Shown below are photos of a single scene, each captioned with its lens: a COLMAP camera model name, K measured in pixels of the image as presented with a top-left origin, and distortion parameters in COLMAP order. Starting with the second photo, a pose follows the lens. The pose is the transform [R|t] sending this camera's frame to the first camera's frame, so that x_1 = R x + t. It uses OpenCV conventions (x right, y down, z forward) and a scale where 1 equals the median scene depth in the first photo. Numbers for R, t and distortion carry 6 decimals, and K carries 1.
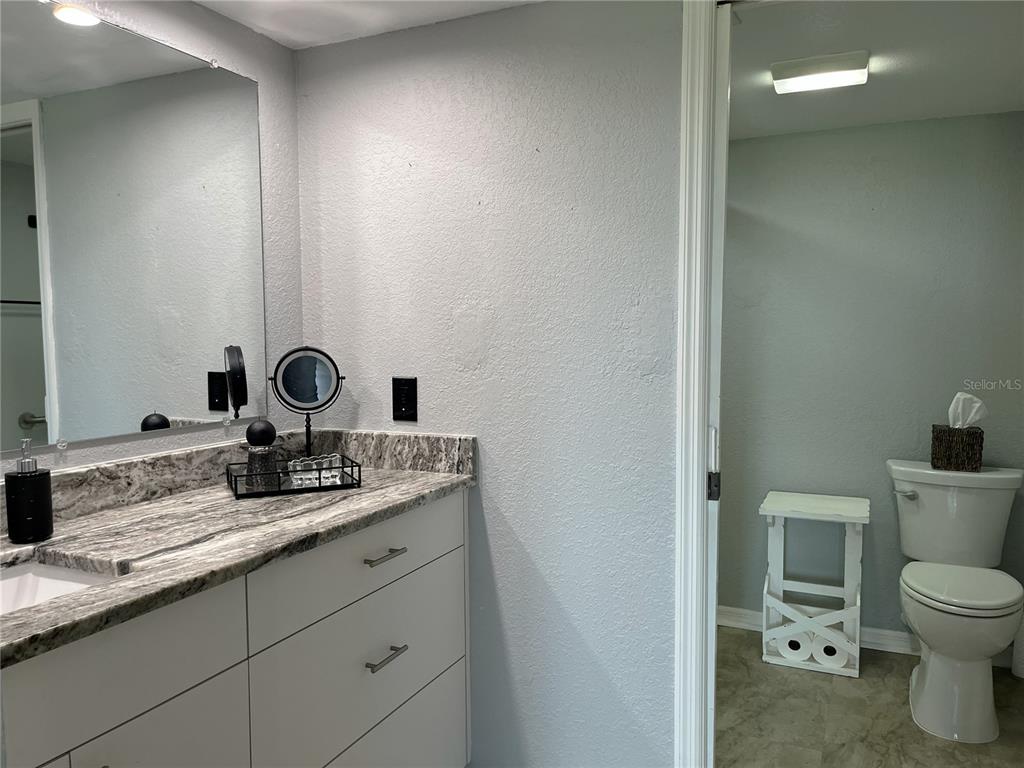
lens RADIAL K [[776.3, 0, 519.4], [0, 776.3, 390.3], [0, 0, 1]] dist [0.064744, -0.085160]
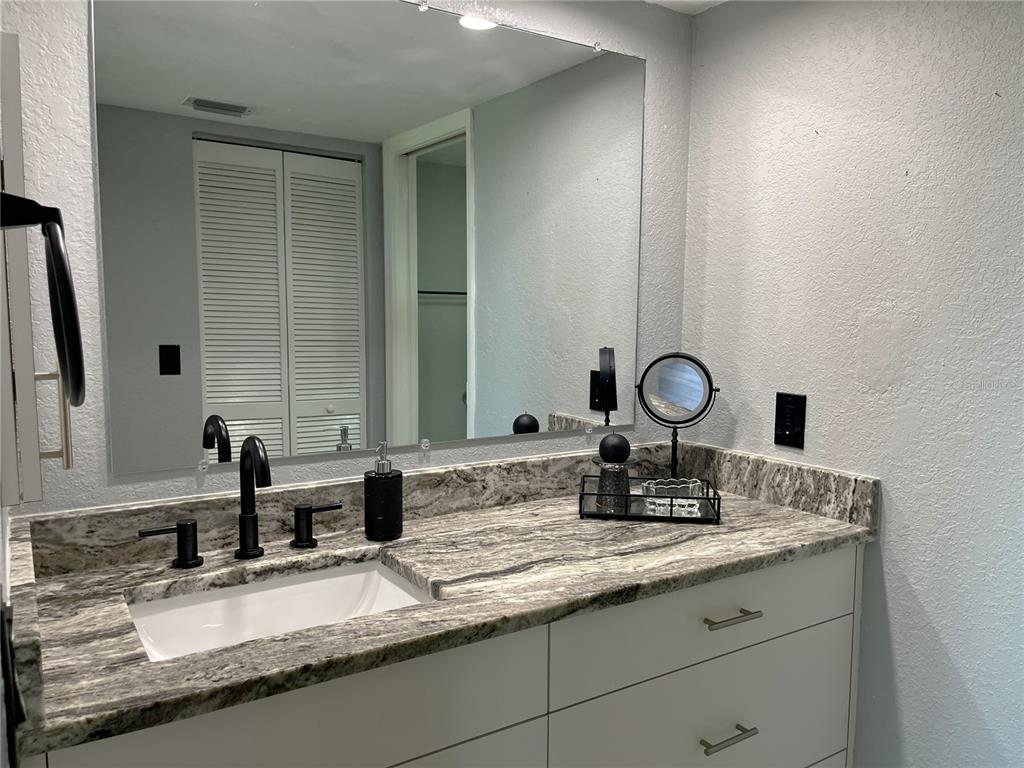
lens RADIAL K [[776.0, 0, 512.5], [0, 776.0, 387.8], [0, 0, 1]] dist [0.061541, -0.091988]
pose [[0.839955, 0.069355, -0.538206, 0.061222], [-0.054526, 0.997566, 0.043454, -0.054490], [0.539910, -0.007153, 0.841692, 0.184465]]
